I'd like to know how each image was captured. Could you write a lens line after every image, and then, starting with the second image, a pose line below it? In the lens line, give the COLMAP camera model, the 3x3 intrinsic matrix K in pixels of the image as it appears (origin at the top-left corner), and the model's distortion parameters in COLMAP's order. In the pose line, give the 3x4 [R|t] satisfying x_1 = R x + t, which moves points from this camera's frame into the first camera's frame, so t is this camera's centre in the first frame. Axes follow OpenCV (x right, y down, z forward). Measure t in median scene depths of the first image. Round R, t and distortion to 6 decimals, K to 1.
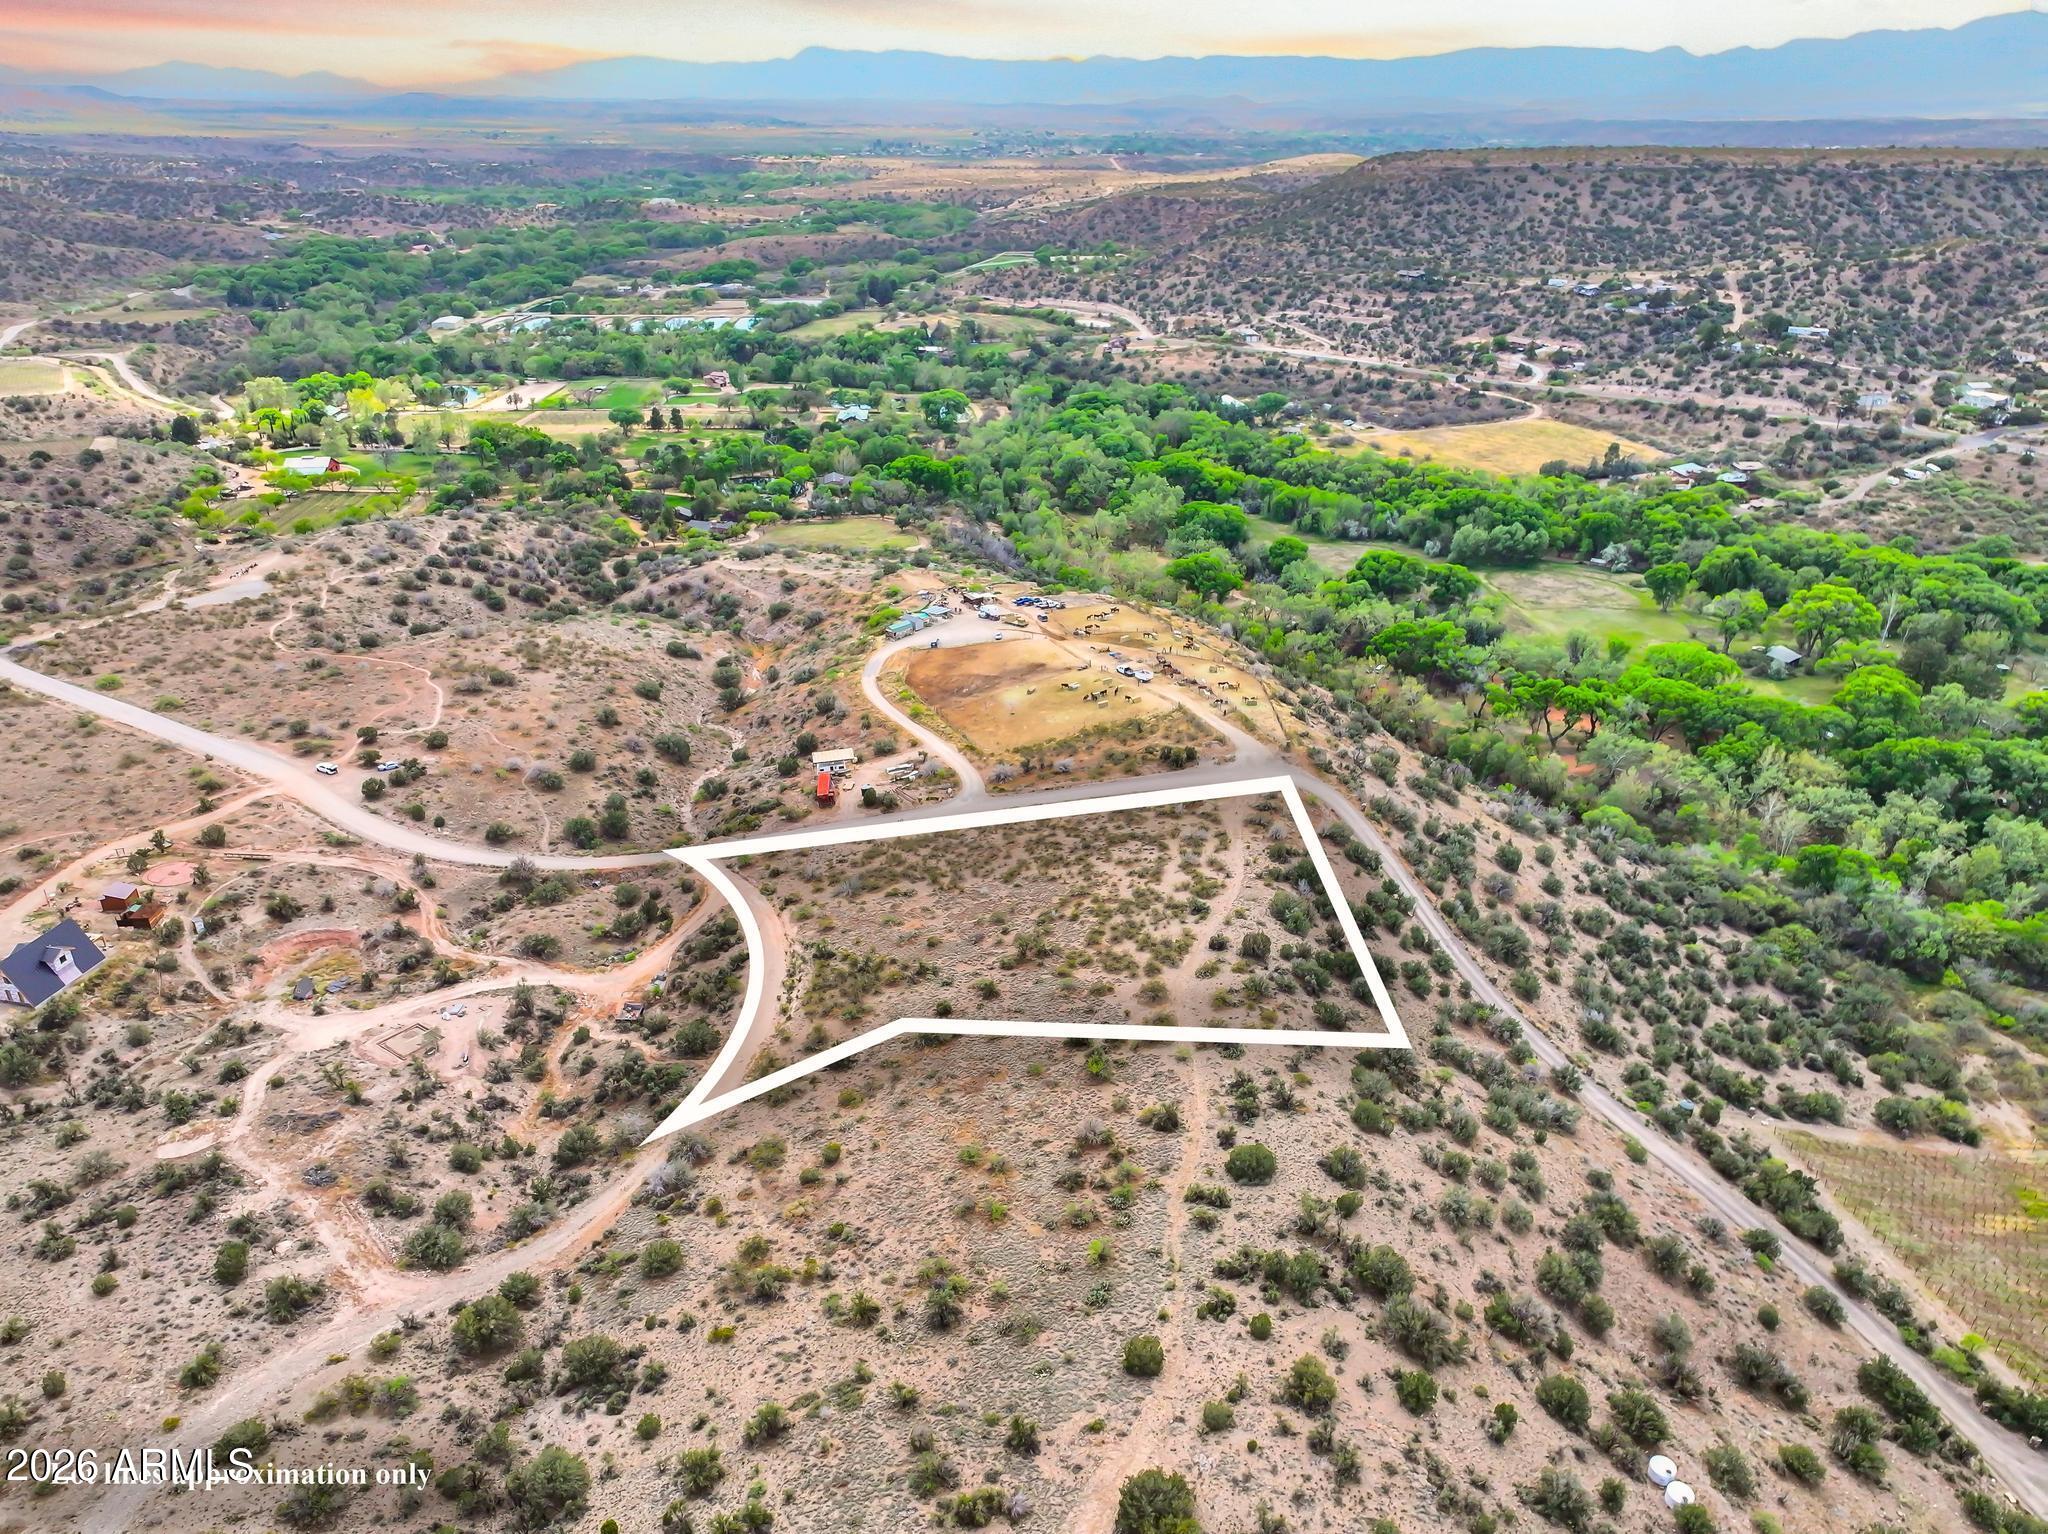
lens RADIAL K [[1449.6, 0, 1029.0], [0, 1449.6, 769.6], [0, 0, 1]] dist [-0.002218, 0.019544]
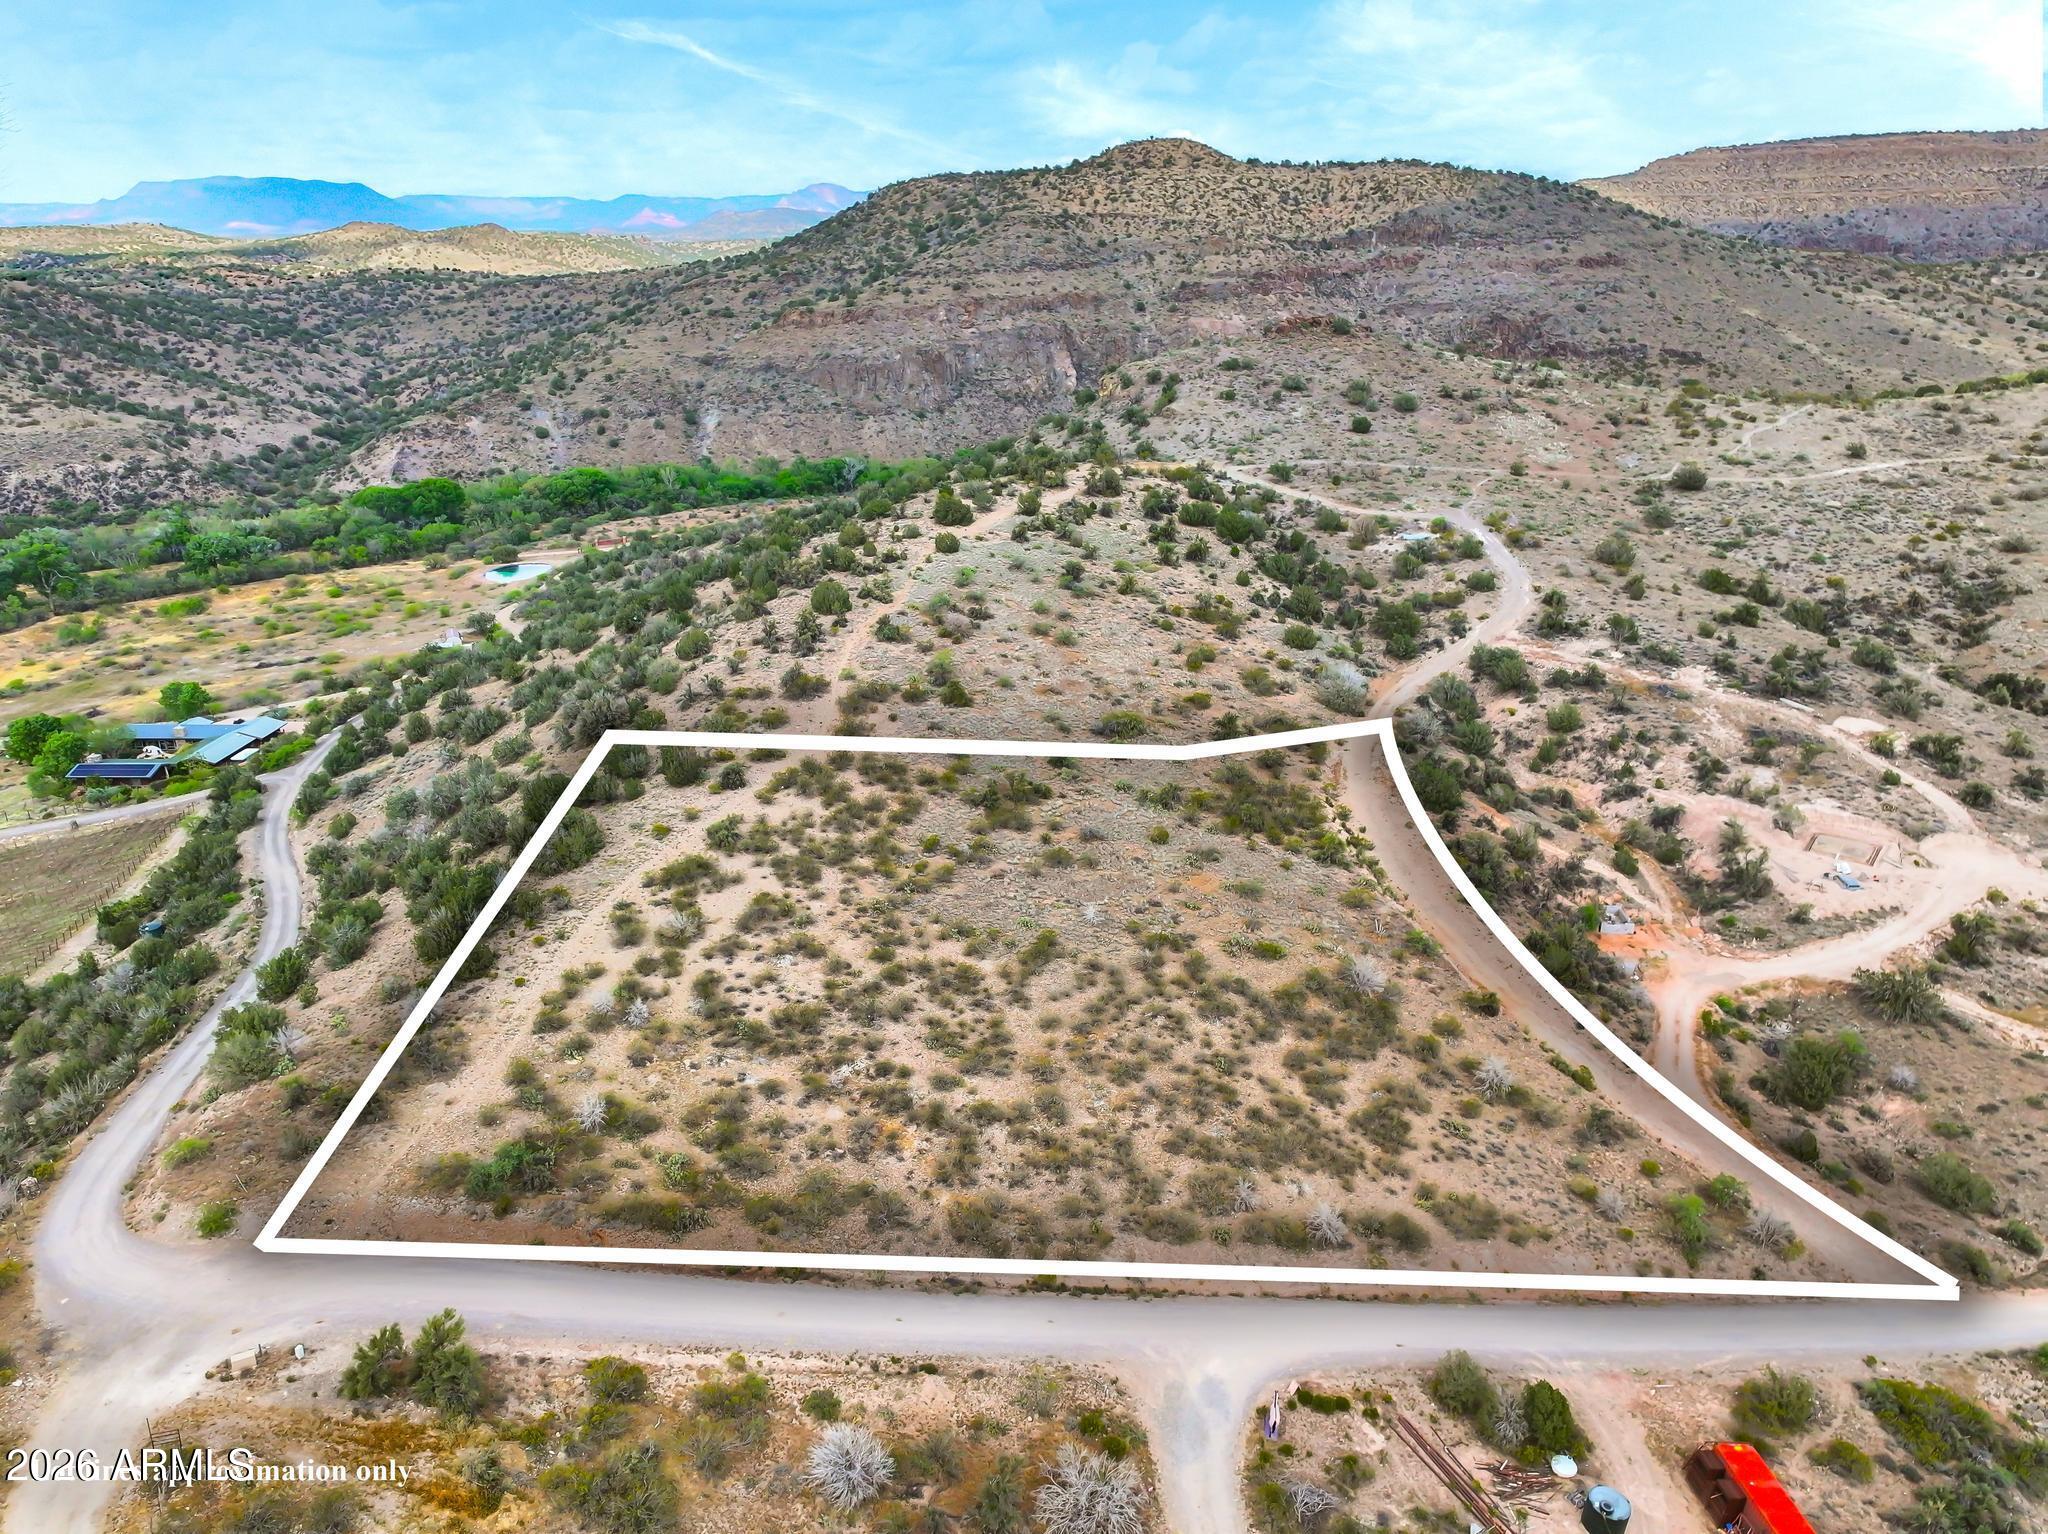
lens RADIAL K [[1451.6, 0, 1028.7], [0, 1451.6, 769.0], [0, 0, 1]] dist [-0.003555, 0.020579]
pose [[-0.999987, 0.004460, 0.002380, -0.005378], [0.004838, 0.707832, 0.706364, -0.180165], [0.001465, 0.706367, -0.707845, 0.730449]]
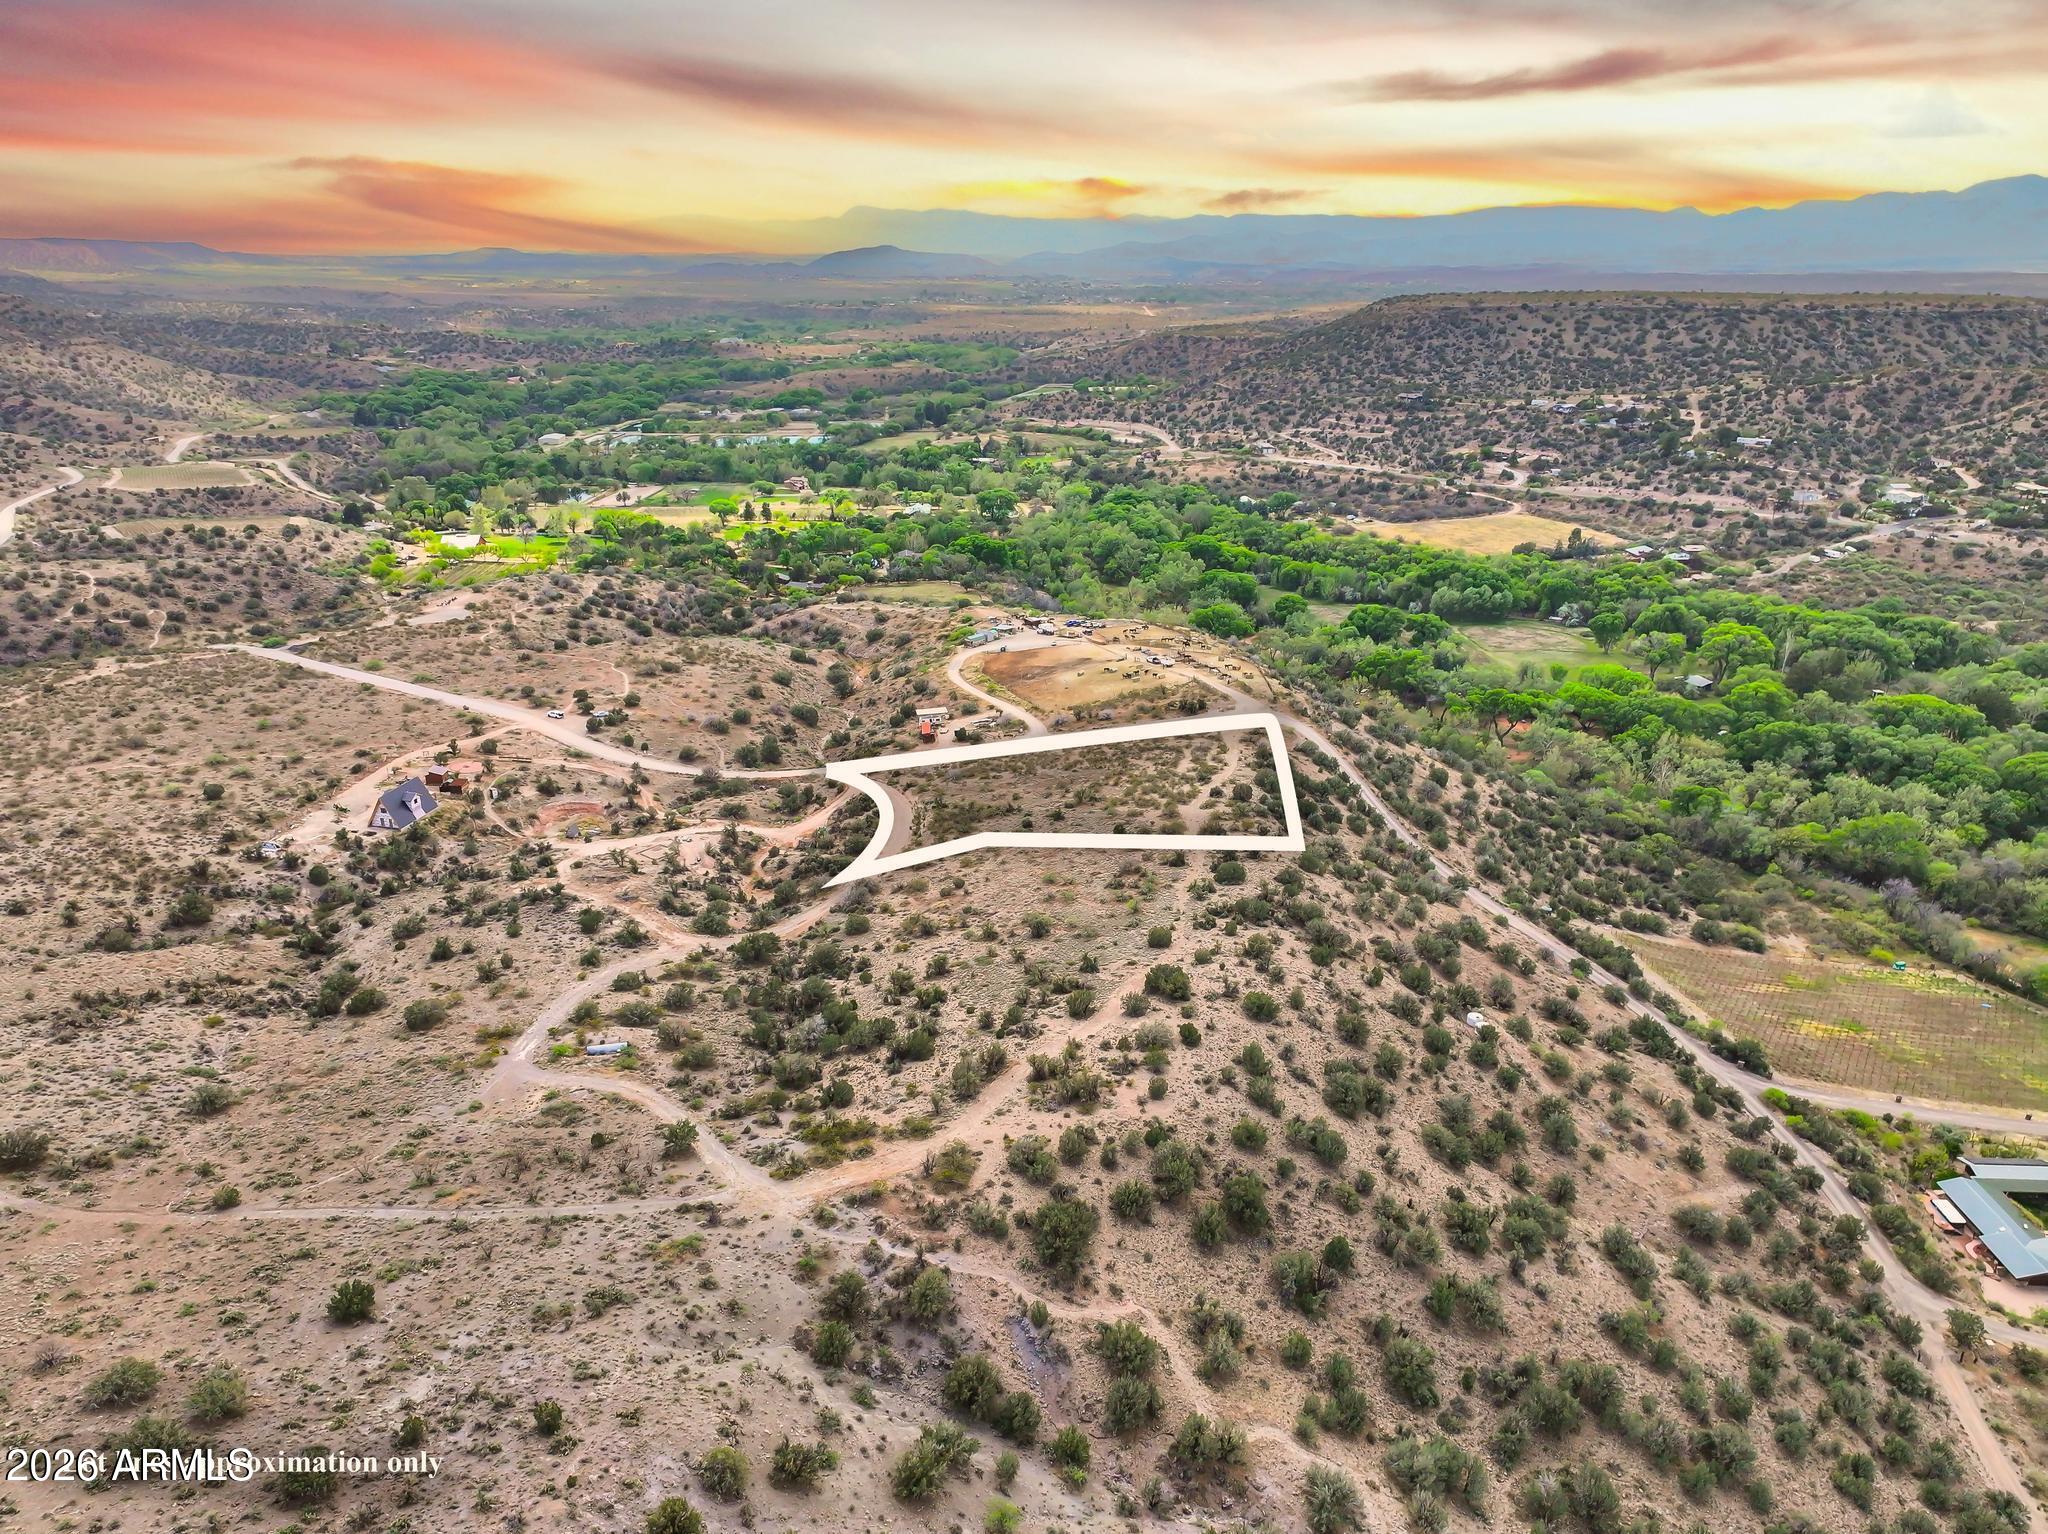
lens RADIAL K [[1447.3, 0, 1028.5], [0, 1447.3, 772.9], [0, 0, 1]] dist [0.000367, 0.014619]
pose [[0.999715, 0.008930, -0.022159, -0.011852], [-0.010869, 0.995973, -0.088990, 0.113667], [0.021275, 0.089206, 0.995786, -0.215199]]
